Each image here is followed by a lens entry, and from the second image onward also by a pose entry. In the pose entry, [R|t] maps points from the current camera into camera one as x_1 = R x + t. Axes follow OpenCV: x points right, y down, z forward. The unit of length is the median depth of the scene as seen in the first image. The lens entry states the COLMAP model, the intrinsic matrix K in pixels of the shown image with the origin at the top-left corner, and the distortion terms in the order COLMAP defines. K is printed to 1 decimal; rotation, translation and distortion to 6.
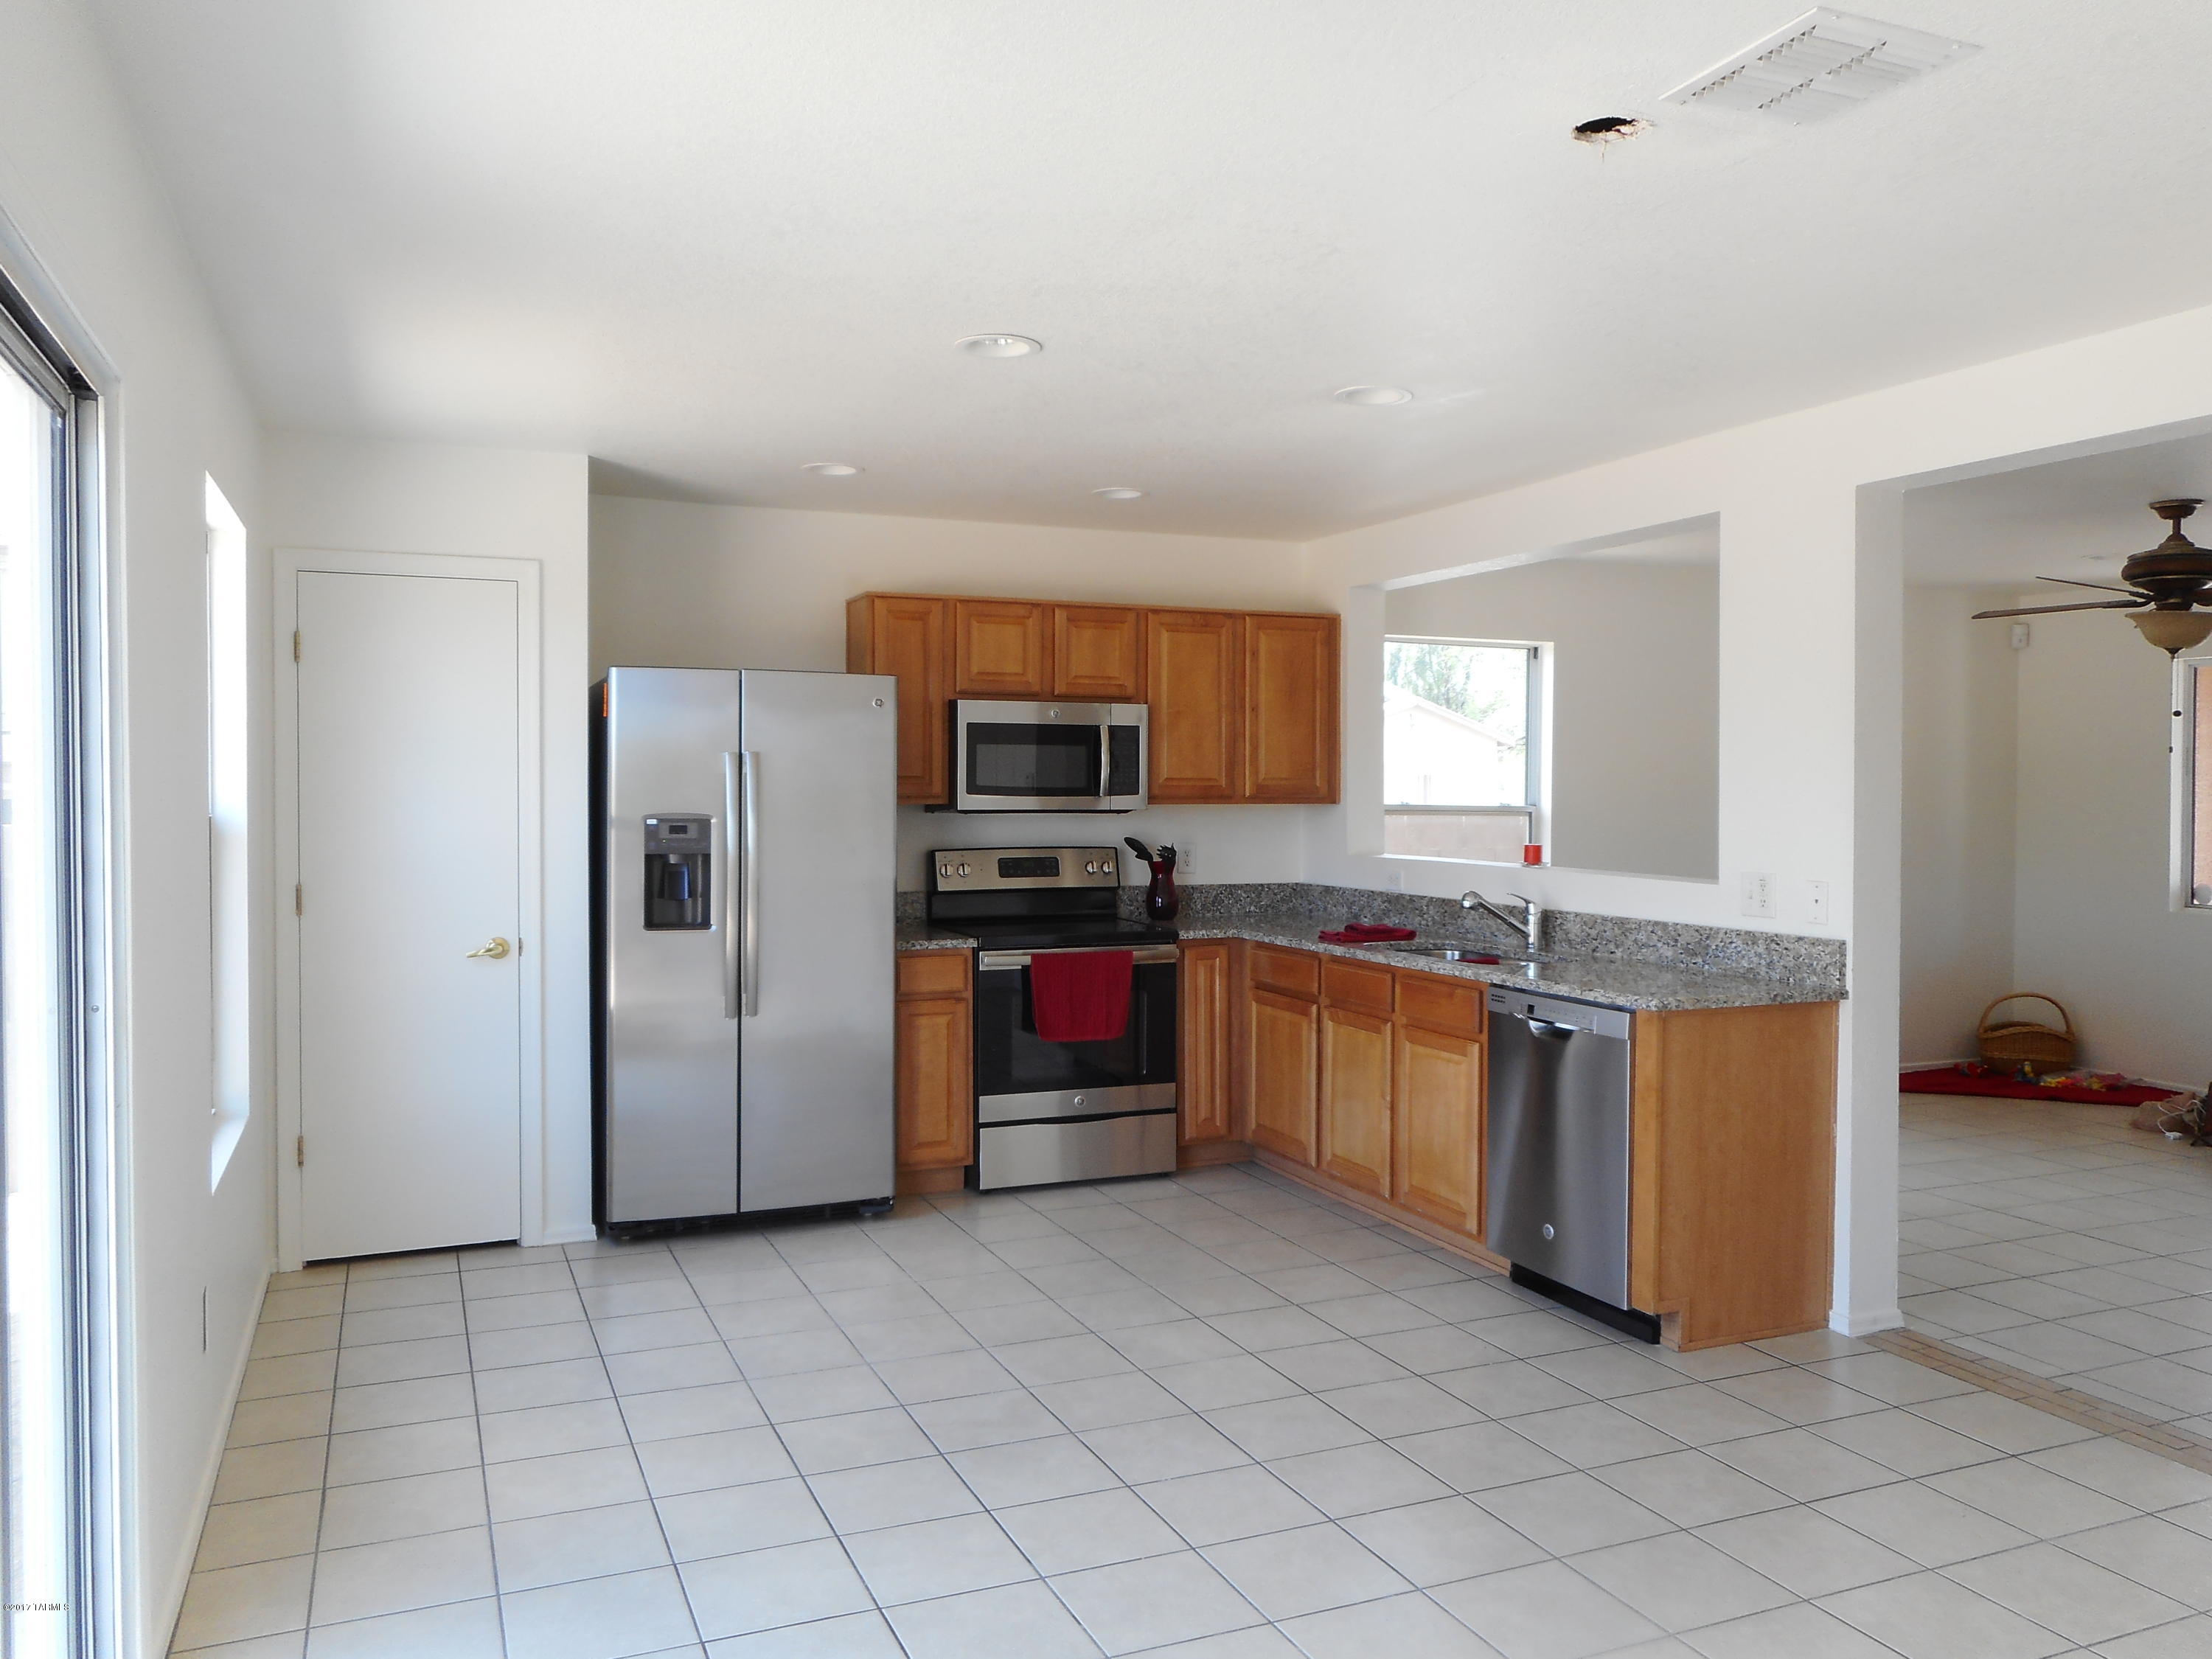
lens RADIAL K [[1665.0, 0, 1110.0], [0, 1665.0, 819.5], [0, 0, 1]] dist [0.007231, -0.007298]
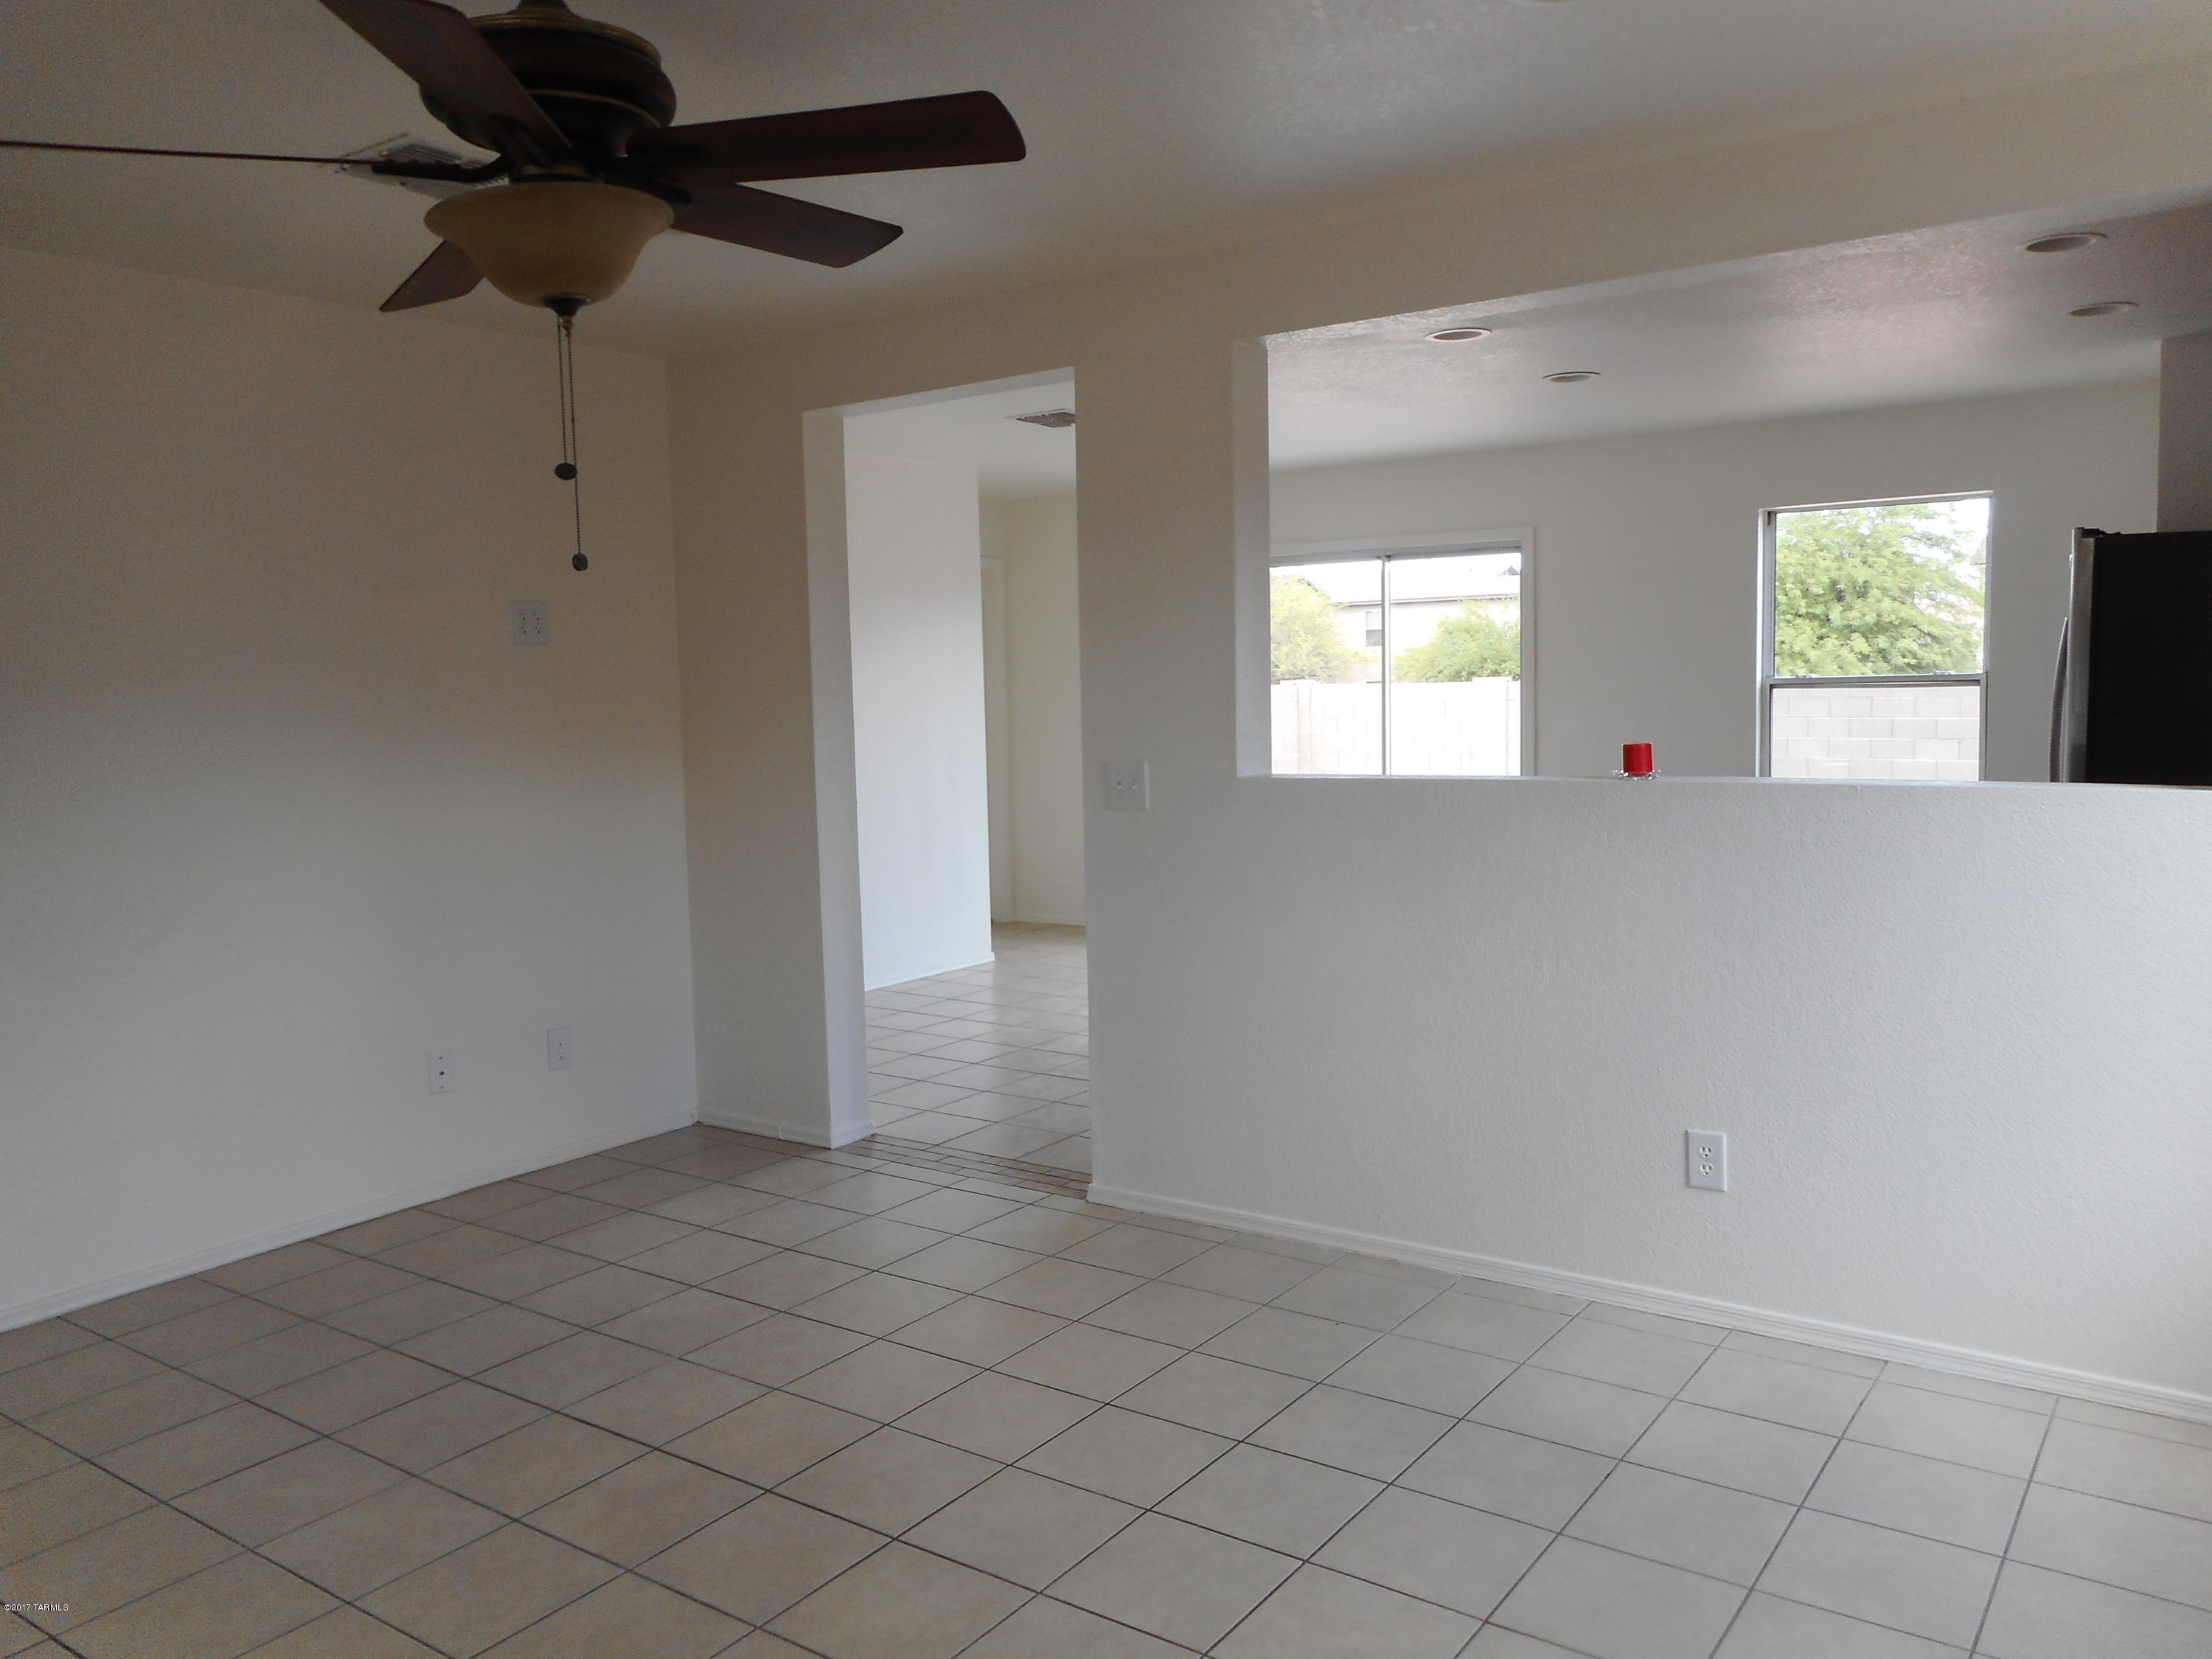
lens RADIAL K [[1674.1, 0, 1100.2], [0, 1674.1, 797.9], [0, 0, 1]] dist [0.007467, 0.004387]
pose [[-0.850892, 0.053741, -0.522584, 0.732607], [0.009572, 0.996175, 0.086859, -0.021972], [0.525253, 0.068905, -0.848152, 1.370834]]
